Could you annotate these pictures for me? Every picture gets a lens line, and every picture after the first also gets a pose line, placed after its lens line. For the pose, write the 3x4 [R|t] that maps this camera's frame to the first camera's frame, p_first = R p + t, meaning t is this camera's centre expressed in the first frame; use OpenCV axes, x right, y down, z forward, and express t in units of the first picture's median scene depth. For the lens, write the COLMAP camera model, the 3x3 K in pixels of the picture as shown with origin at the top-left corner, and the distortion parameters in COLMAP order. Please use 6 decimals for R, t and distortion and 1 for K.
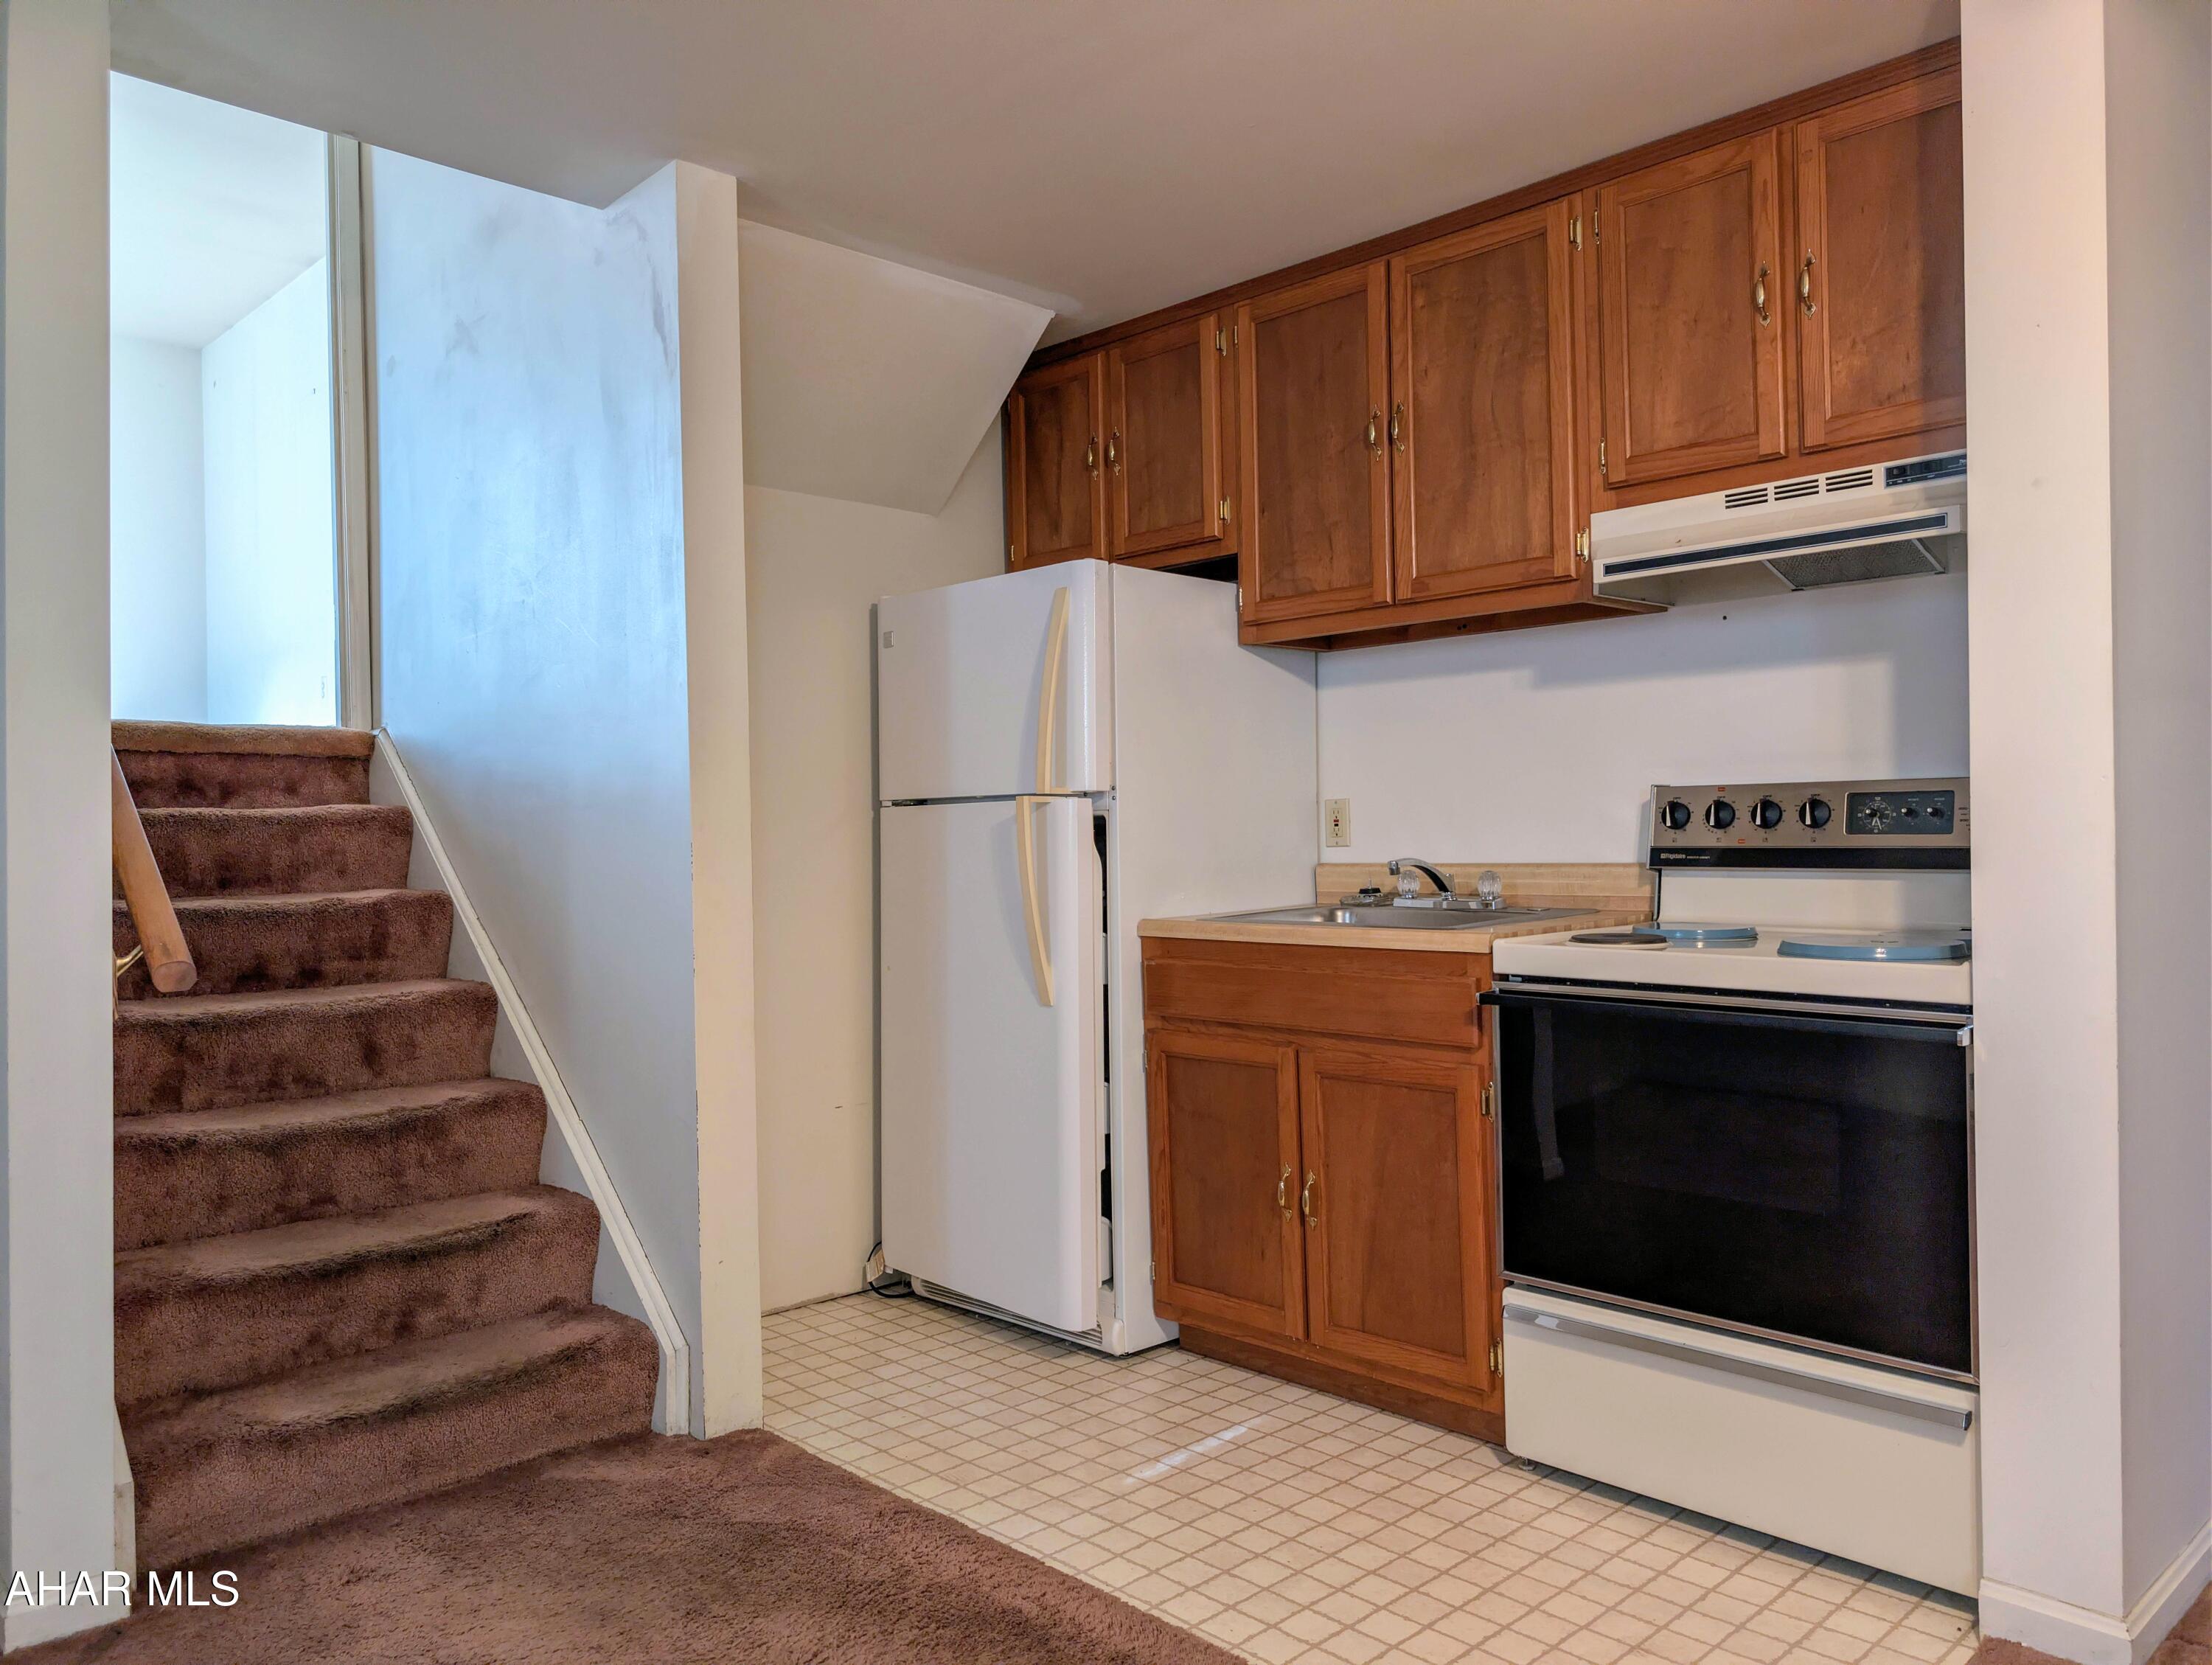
lens RADIAL K [[1614.1, 0, 1108.0], [0, 1614.1, 803.6], [0, 0, 1]] dist [0.135154, -0.216351]
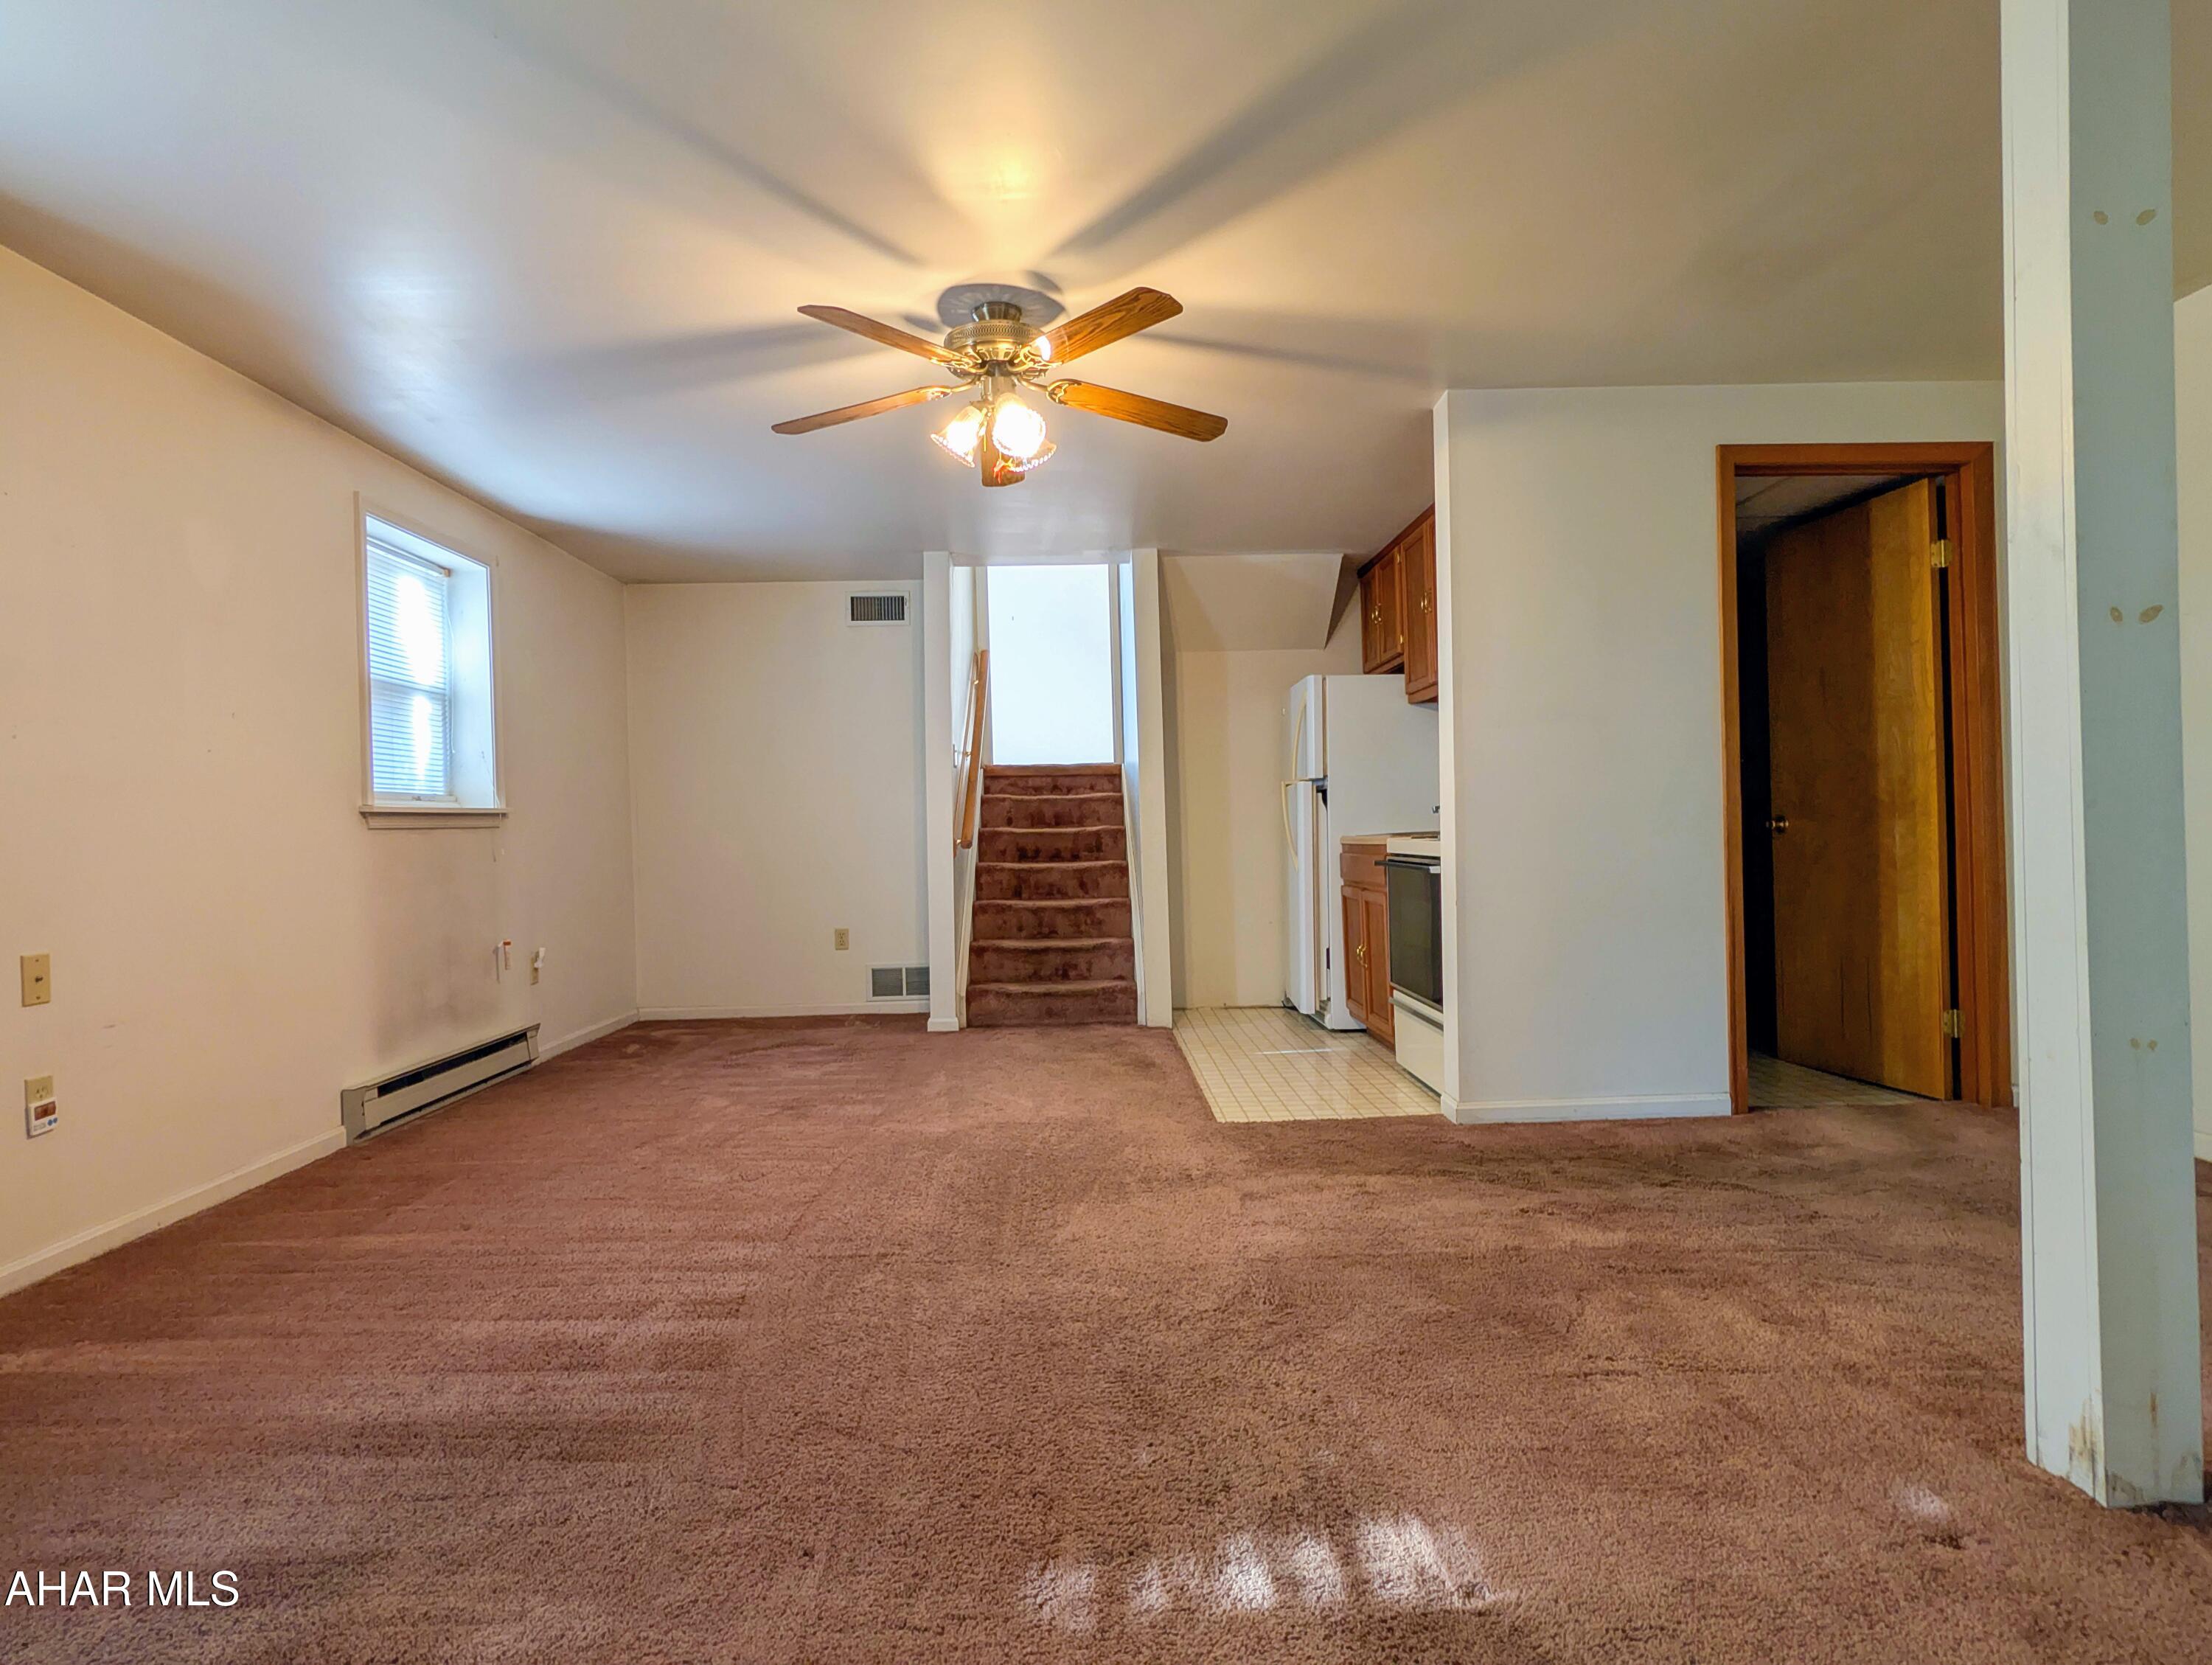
lens RADIAL K [[1261.4, 0, 1104.5], [0, 1261.4, 821.8], [0, 0, 1]] dist [0.000700, -0.000614]
pose [[0.724611, -0.010534, -0.689078, 1.024421], [0.025172, 0.999621, 0.011189, 0.026979], [0.688698, -0.025453, 0.724601, -0.481681]]
